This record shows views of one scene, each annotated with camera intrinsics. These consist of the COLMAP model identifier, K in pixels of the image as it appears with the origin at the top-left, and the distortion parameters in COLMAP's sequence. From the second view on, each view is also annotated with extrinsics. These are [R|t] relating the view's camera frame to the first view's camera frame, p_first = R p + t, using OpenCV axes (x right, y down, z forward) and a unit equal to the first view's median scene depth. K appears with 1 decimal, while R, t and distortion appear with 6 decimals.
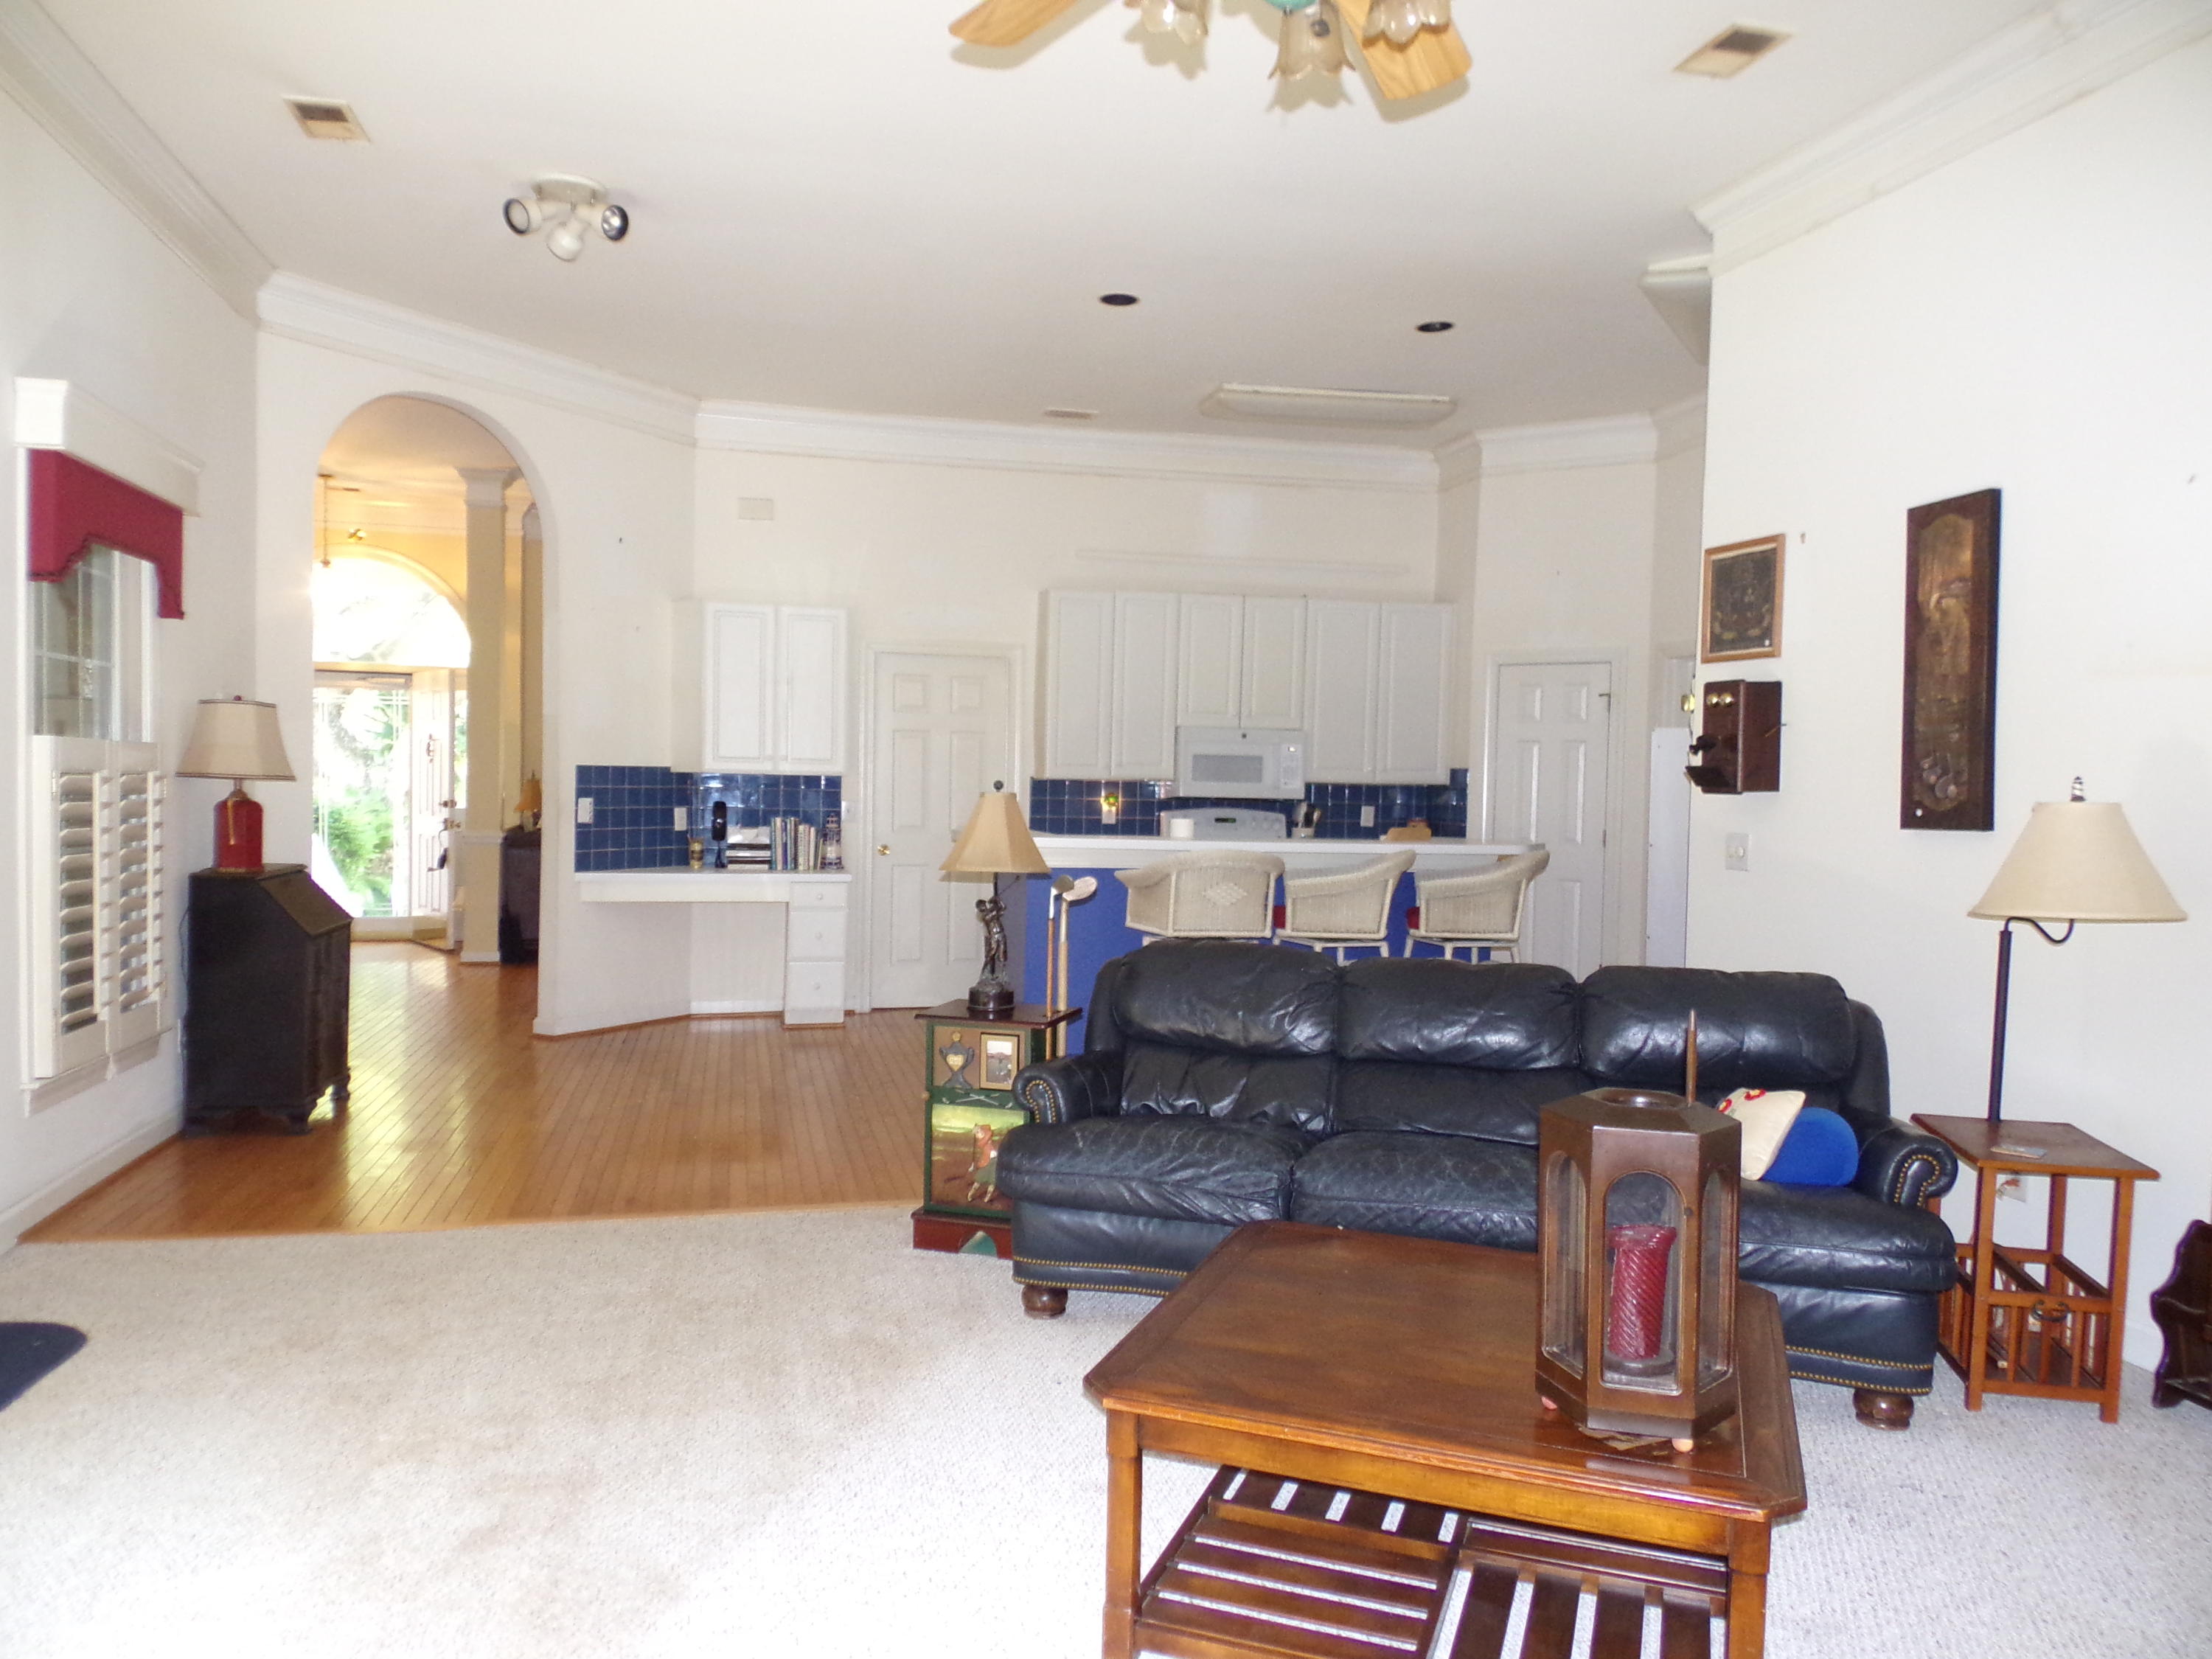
lens RADIAL K [[1567.5, 0, 1093.3], [0, 1567.5, 840.0], [0, 0, 1]] dist [0.130123, -0.184078]
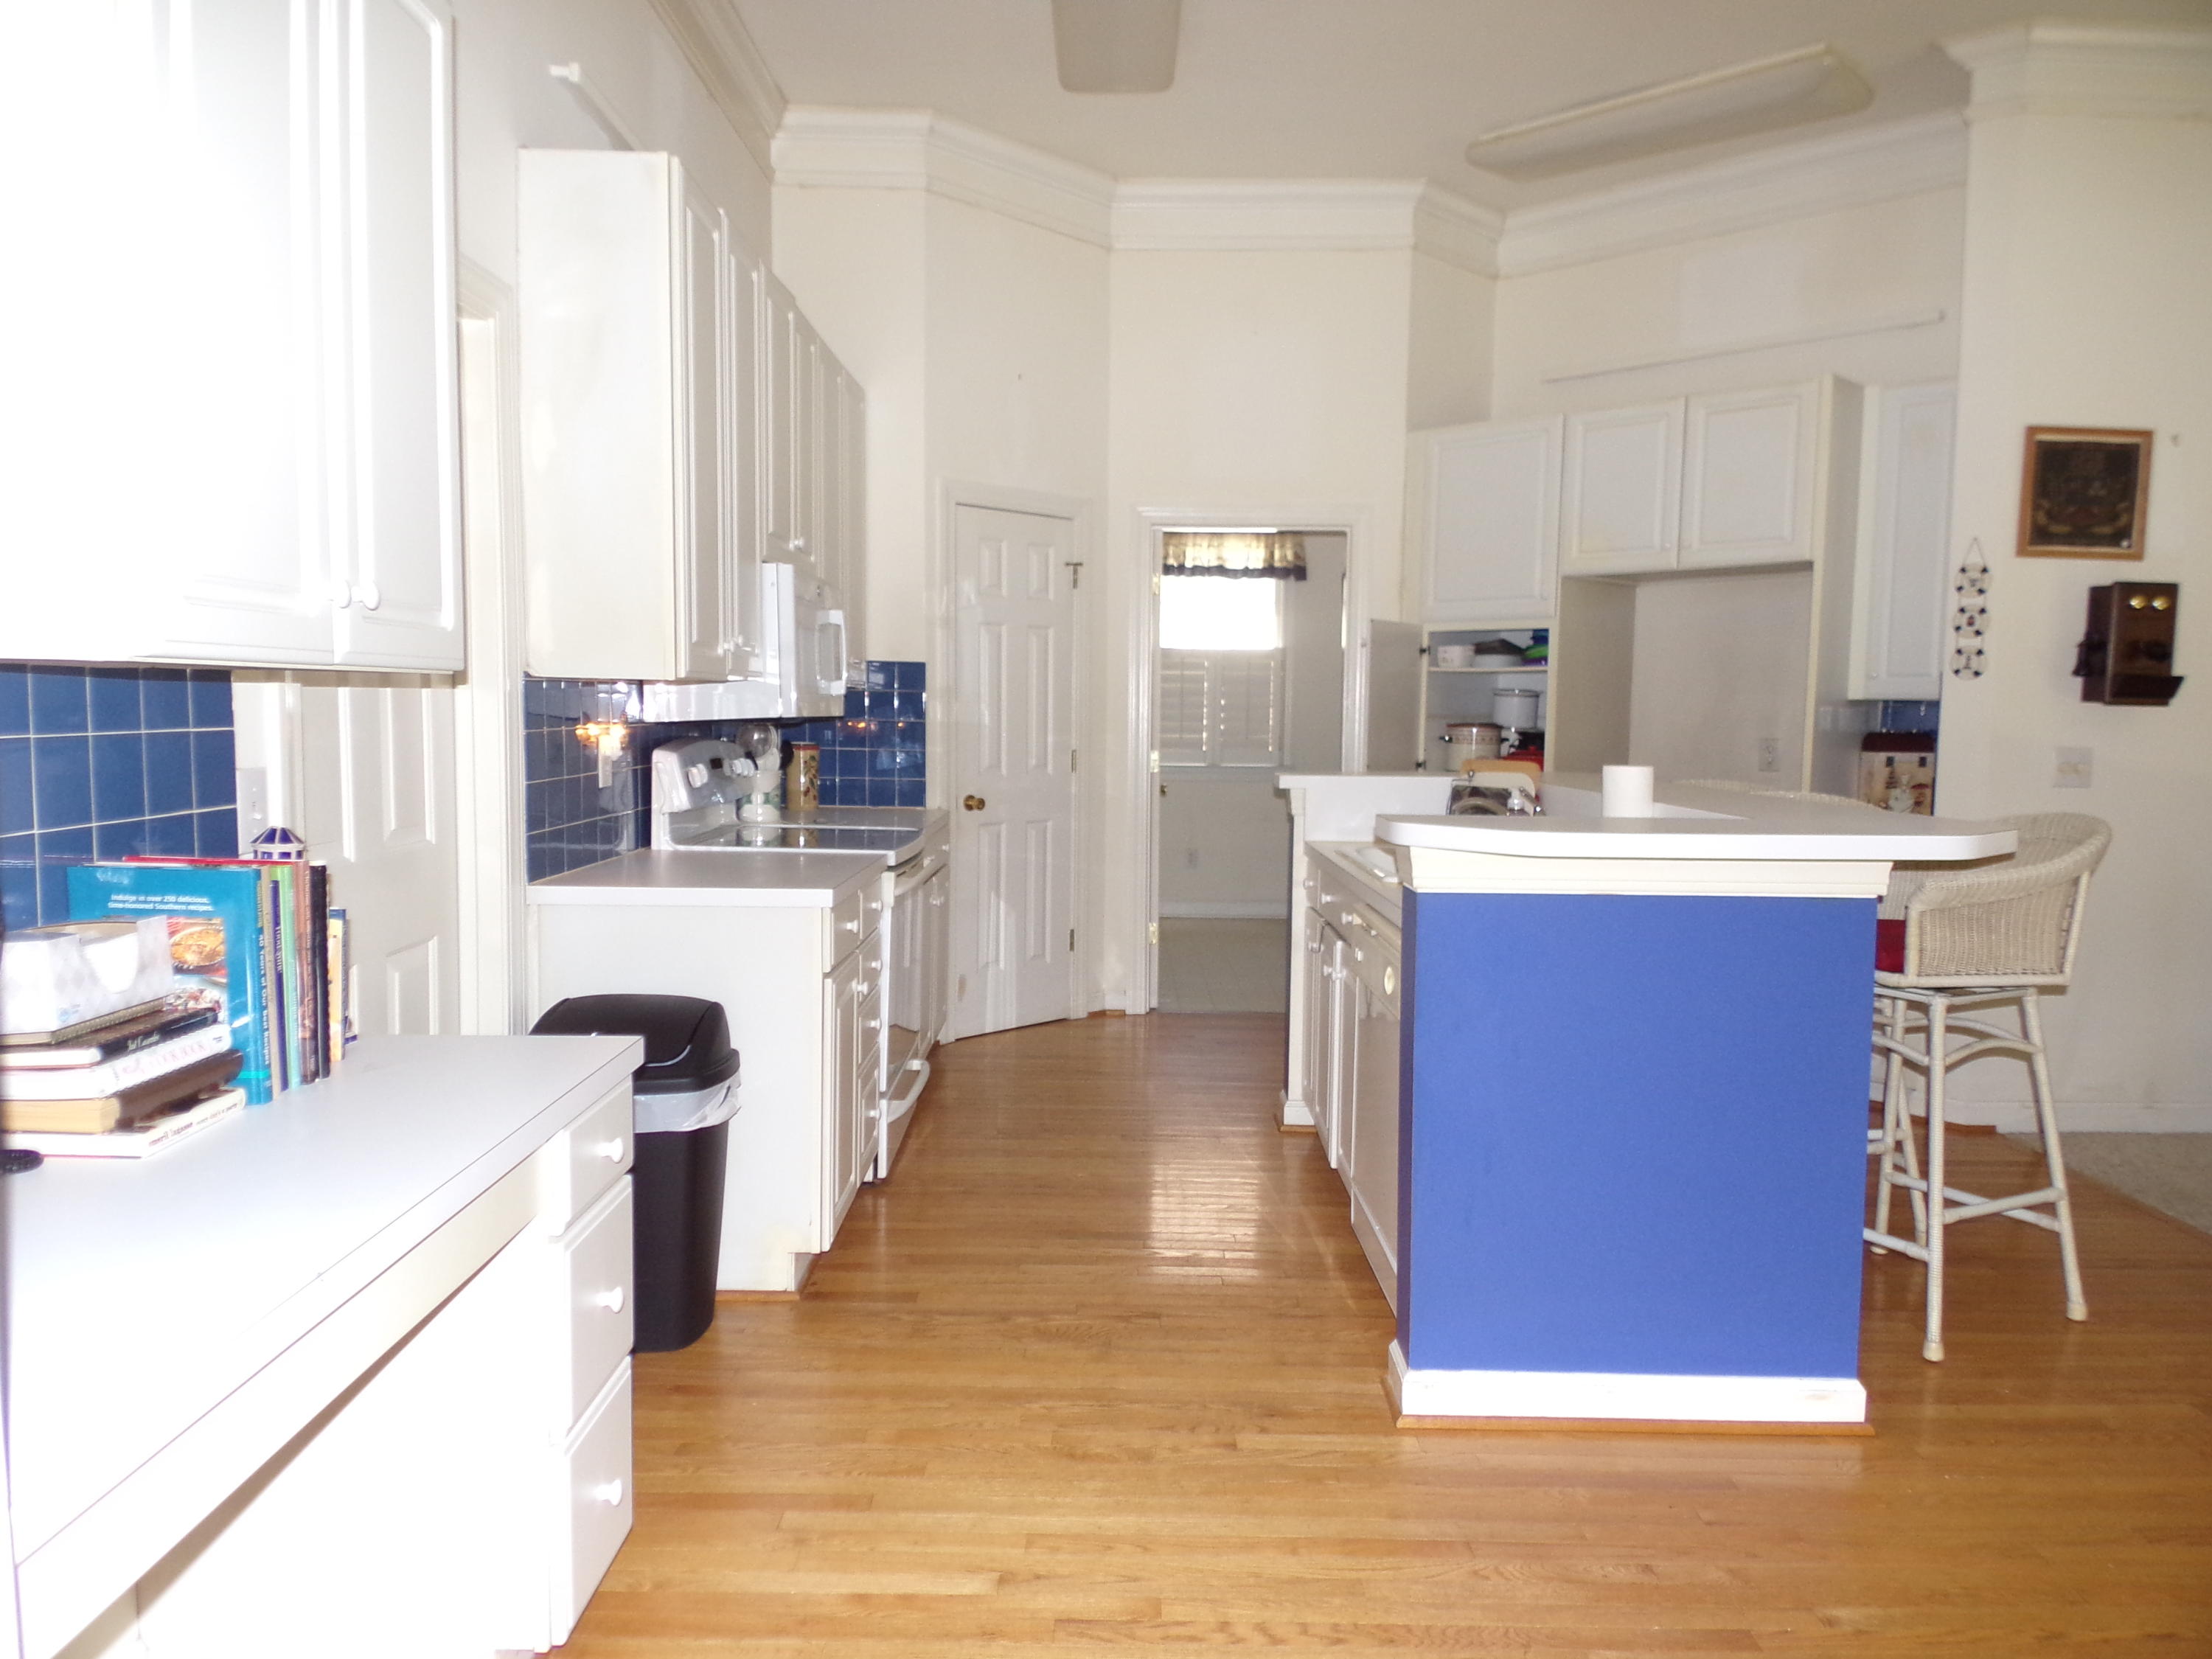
lens RADIAL K [[1564.9, 0, 1109.9], [0, 1564.9, 831.1], [0, 0, 1]] dist [0.153620, -0.211896]
pose [[0.211224, -0.097584, 0.972554, -0.626137], [0.028572, 0.995195, 0.093650, -0.060129], [-0.977020, 0.008007, 0.212997, 1.359918]]
